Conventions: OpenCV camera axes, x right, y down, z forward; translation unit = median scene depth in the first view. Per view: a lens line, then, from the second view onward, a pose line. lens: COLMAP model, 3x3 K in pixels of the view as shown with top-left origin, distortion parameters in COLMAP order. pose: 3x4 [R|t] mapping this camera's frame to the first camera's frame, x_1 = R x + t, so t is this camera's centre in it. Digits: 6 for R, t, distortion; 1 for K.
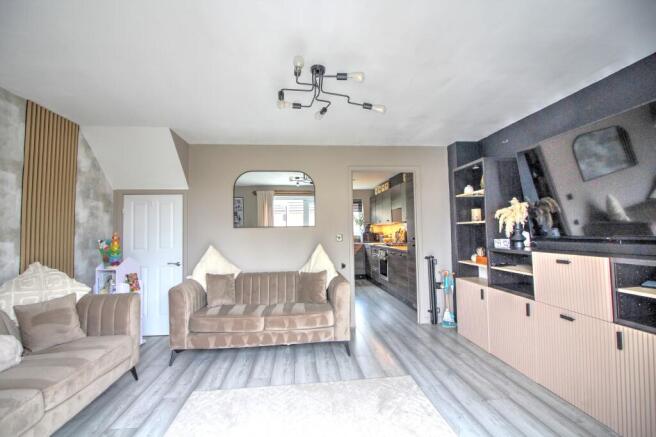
lens RADIAL K [[303.5, 0, 327.1], [0, 303.5, 216.0], [0, 0, 1]] dist [-0.000966, -0.015754]
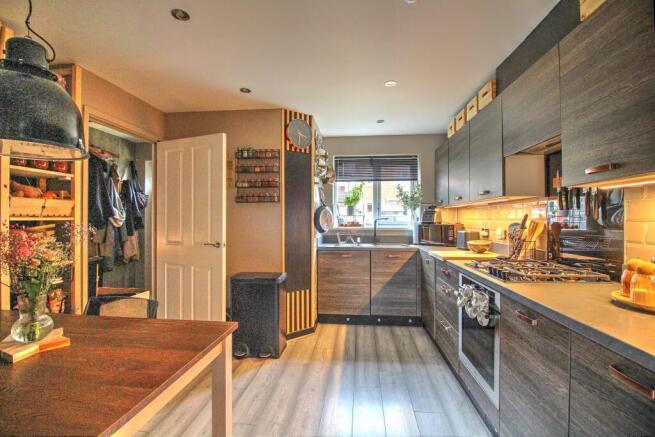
lens RADIAL K [[303.1, 0, 326.6], [0, 303.1, 216.1], [0, 0, 1]] dist [-0.000966, -0.015754]
pose [[0.979677, 0.013023, -0.200157, 0.077386], [-0.004077, 0.998977, 0.045043, 0.023478], [0.200539, -0.043311, 0.978728, 0.540445]]
